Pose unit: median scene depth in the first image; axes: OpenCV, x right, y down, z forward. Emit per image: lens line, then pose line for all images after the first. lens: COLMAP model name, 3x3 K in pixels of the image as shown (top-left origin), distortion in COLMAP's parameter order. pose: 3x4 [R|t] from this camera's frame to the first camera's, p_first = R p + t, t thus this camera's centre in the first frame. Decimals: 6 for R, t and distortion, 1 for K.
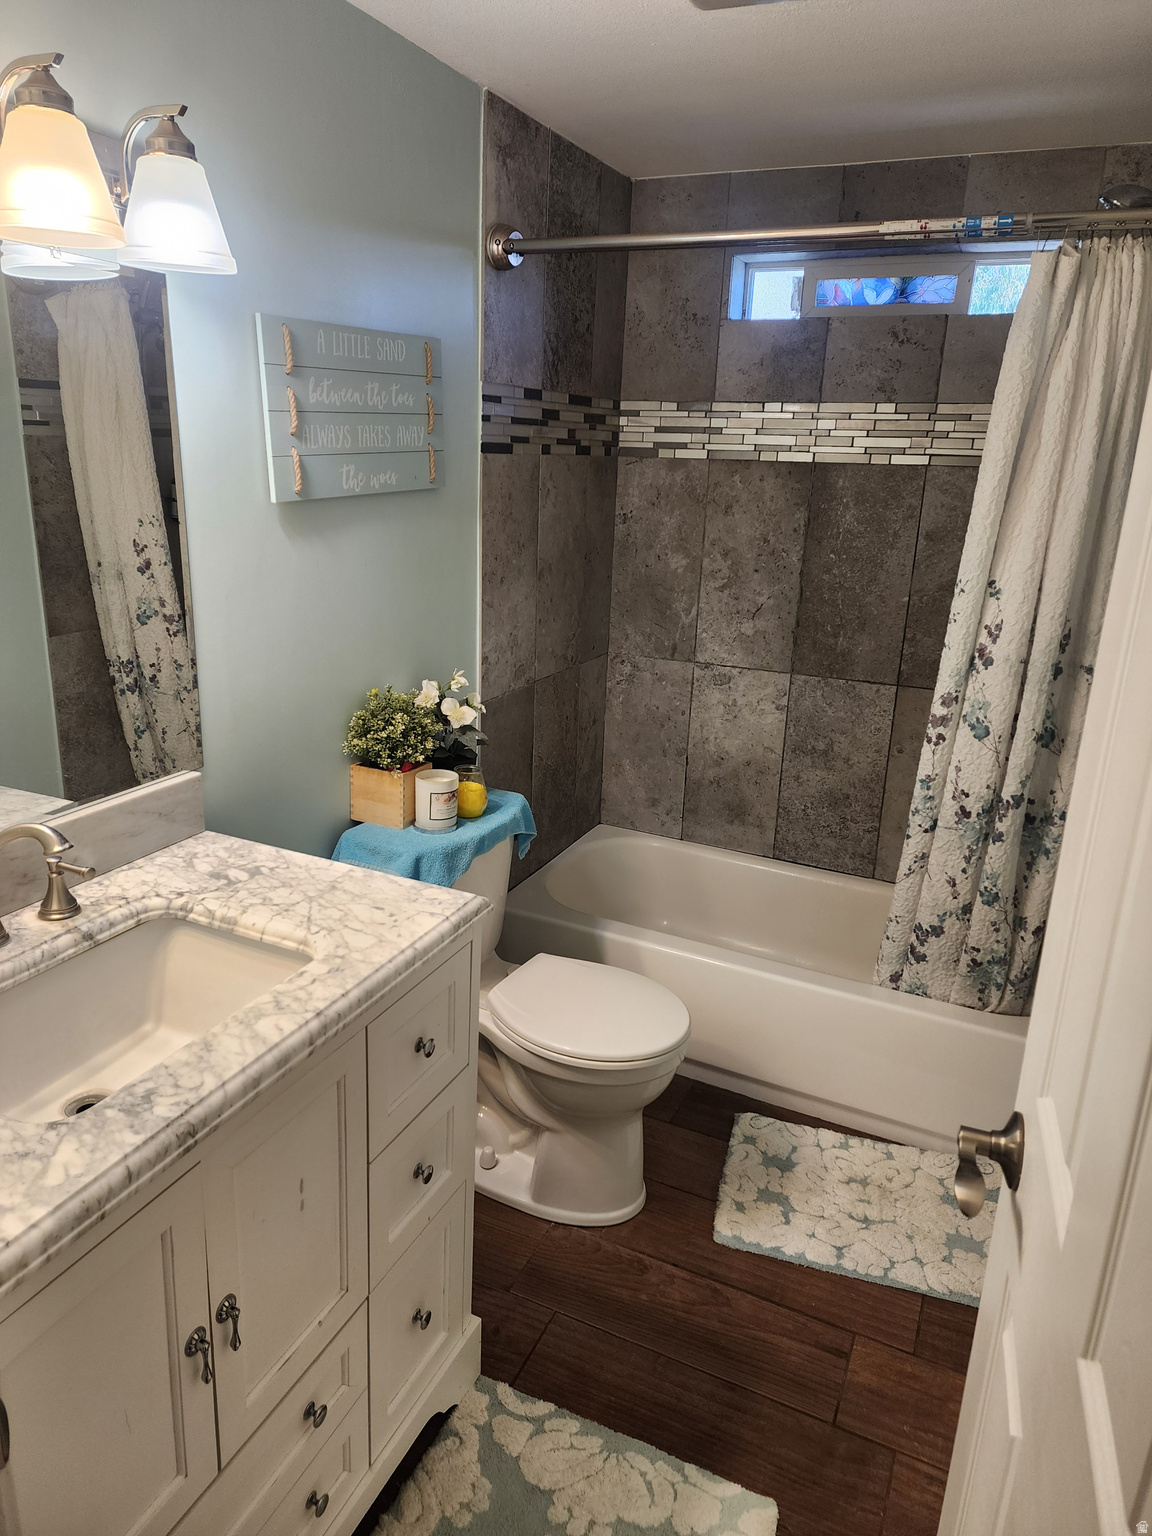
lens RADIAL K [[1029.5, 0, 576.0], [0, 1029.5, 768.0], [0, 0, 1]] dist [0.117052, -0.115097]
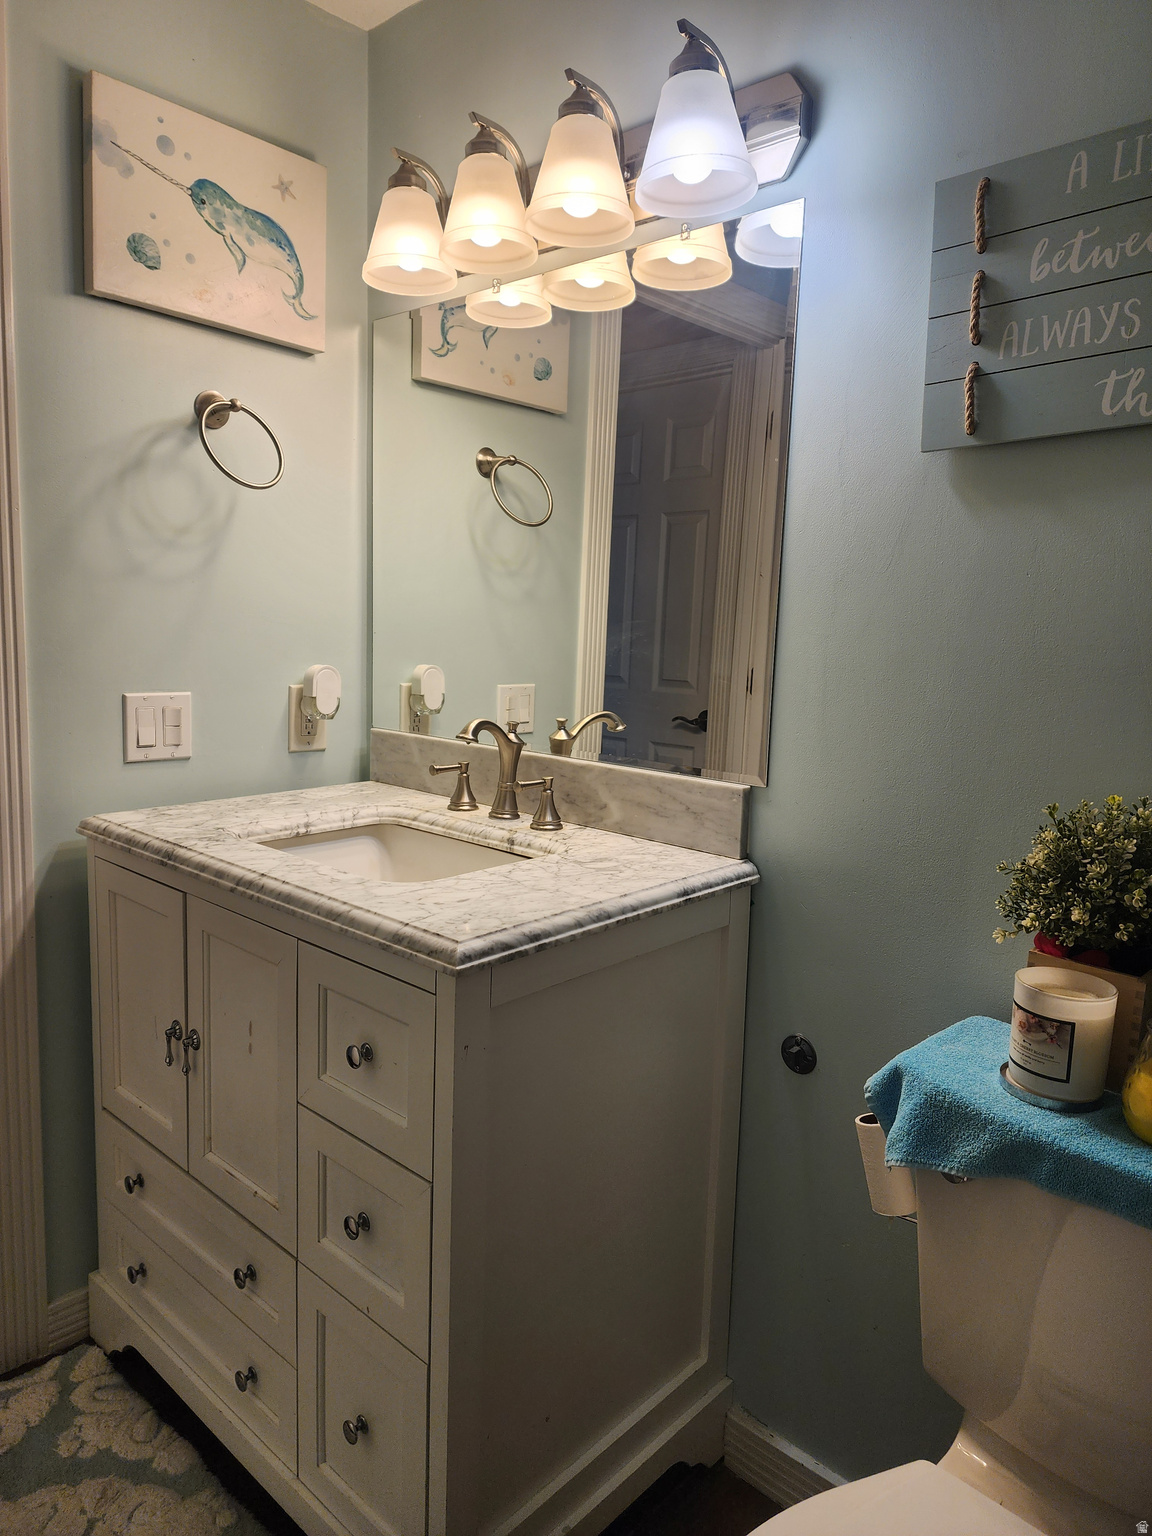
lens RADIAL K [[1035.3, 0, 576.0], [0, 1035.3, 768.0], [0, 0, 1]] dist [0.074857, -0.072749]
pose [[-0.317470, 0.085413, -0.944414, 0.328729], [-0.325836, 0.925469, 0.193231, -0.088750], [0.890530, 0.369069, -0.265978, 0.774193]]
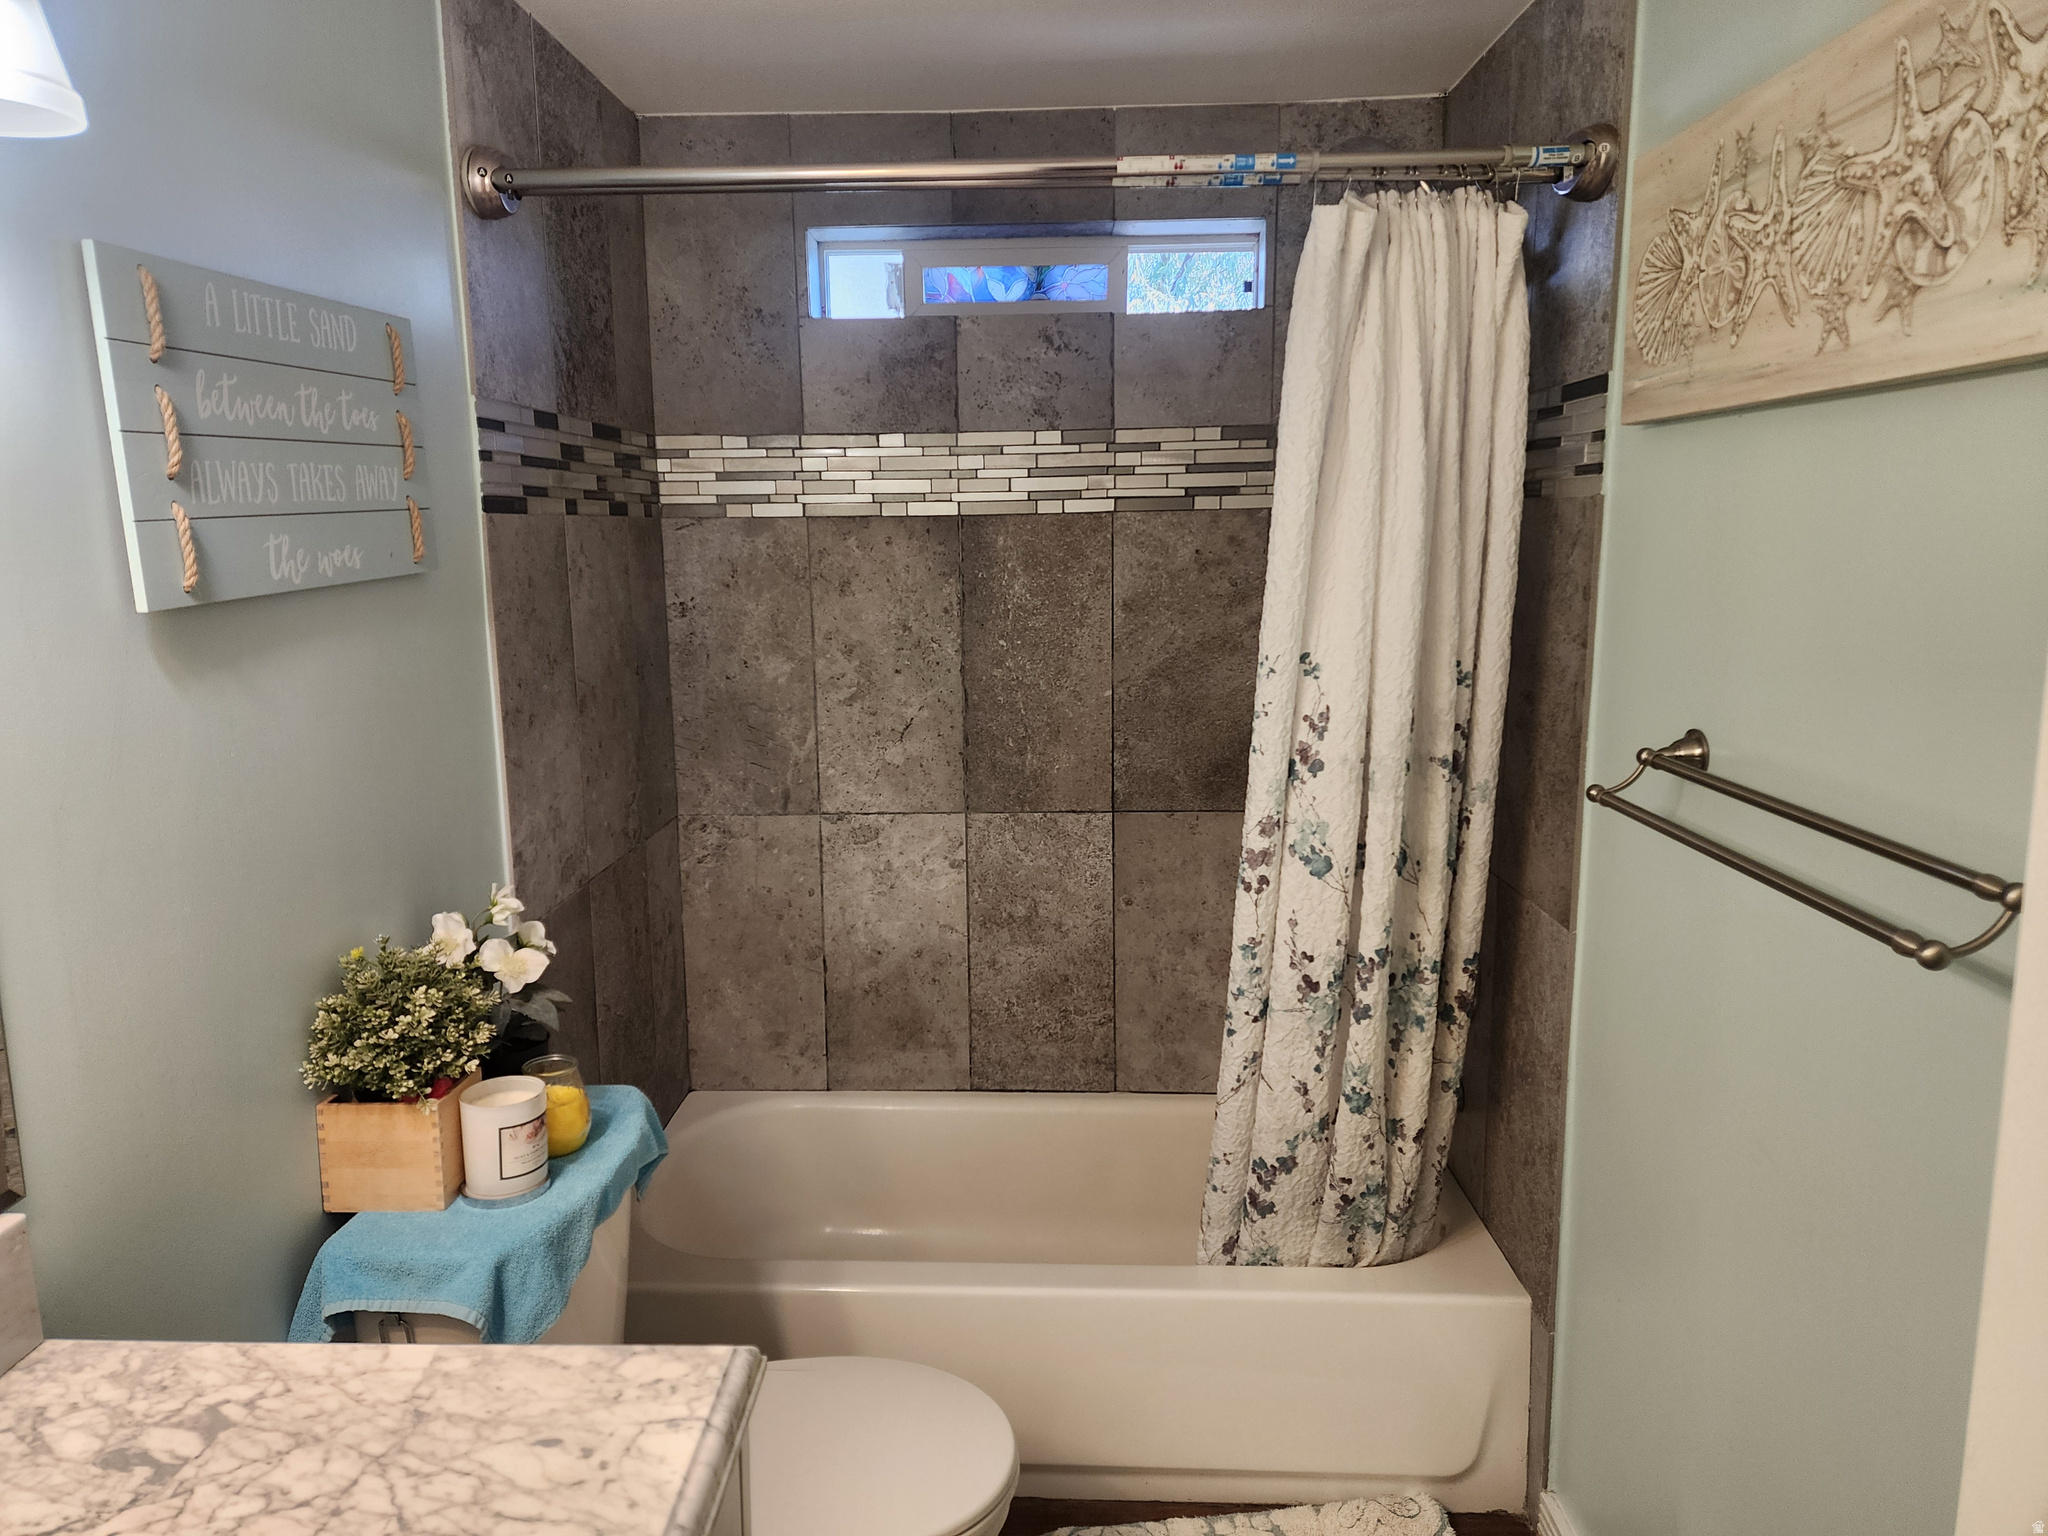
lens RADIAL K [[1372.6, 0, 1014.2], [0, 1372.6, 766.1], [0, 0, 1]] dist [0.117052, -0.115097]
pose [[0.922736, -0.114285, 0.368099, -0.120419], [0.158609, 0.983009, -0.092396, -0.042685], [-0.351285, 0.143641, 0.925184, 0.189030]]
